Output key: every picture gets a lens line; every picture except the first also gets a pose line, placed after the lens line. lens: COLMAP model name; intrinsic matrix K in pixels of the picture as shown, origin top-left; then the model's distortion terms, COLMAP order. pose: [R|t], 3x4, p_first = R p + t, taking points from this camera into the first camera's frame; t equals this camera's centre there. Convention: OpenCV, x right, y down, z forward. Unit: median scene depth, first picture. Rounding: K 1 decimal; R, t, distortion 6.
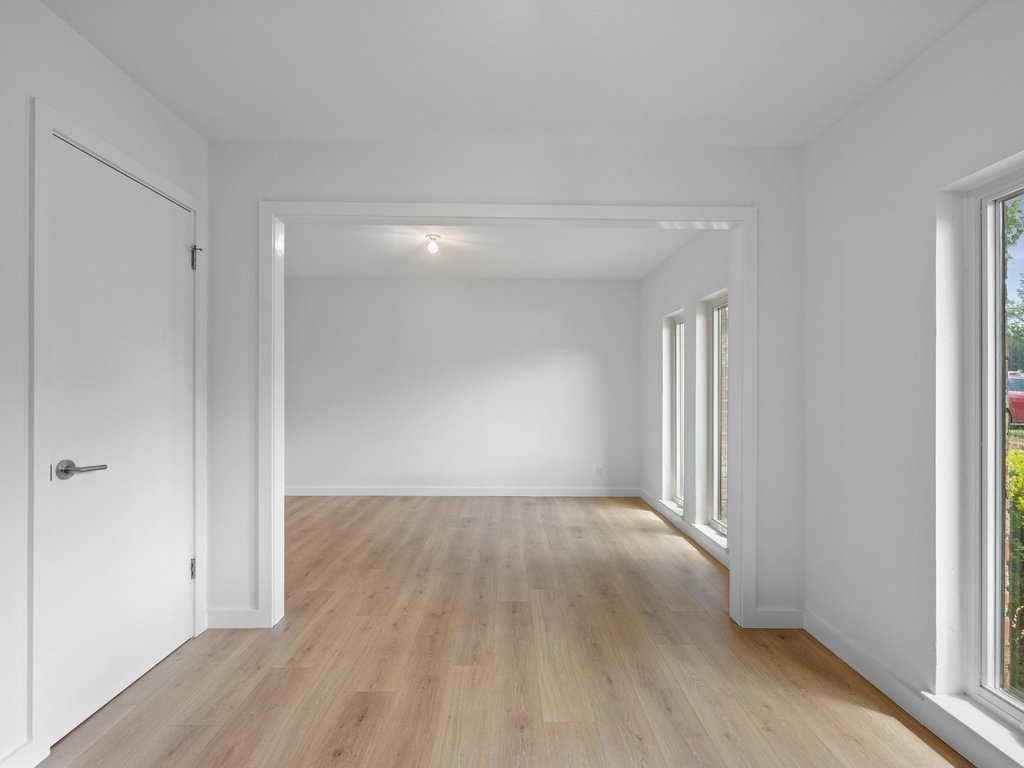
lens RADIAL K [[510.7, 0, 512.7], [0, 510.7, 388.1], [0, 0, 1]] dist [-0.001165, -0.000047]
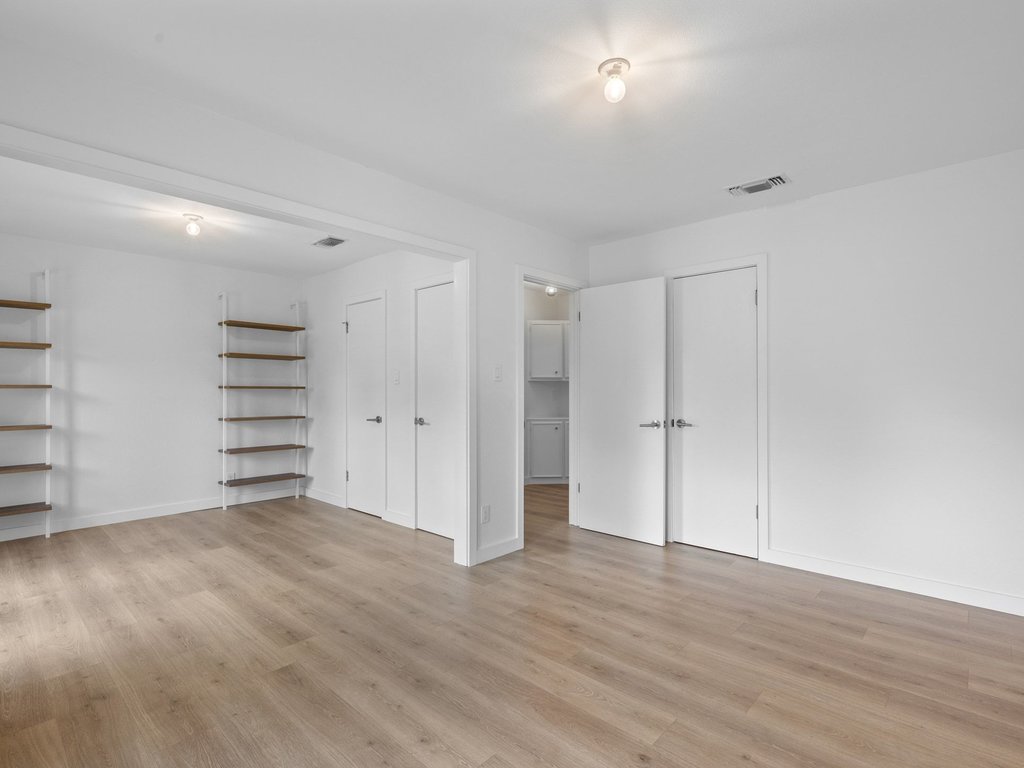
lens RADIAL K [[510.7, 0, 512.7], [0, 510.7, 388.1], [0, 0, 1]] dist [-0.001165, -0.000047]
pose [[-0.690445, -0.004063, -0.723374, 0.371017], [0.002967, 0.999960, -0.008448, 0.011204], [0.723379, -0.007979, -0.690405, 1.844519]]
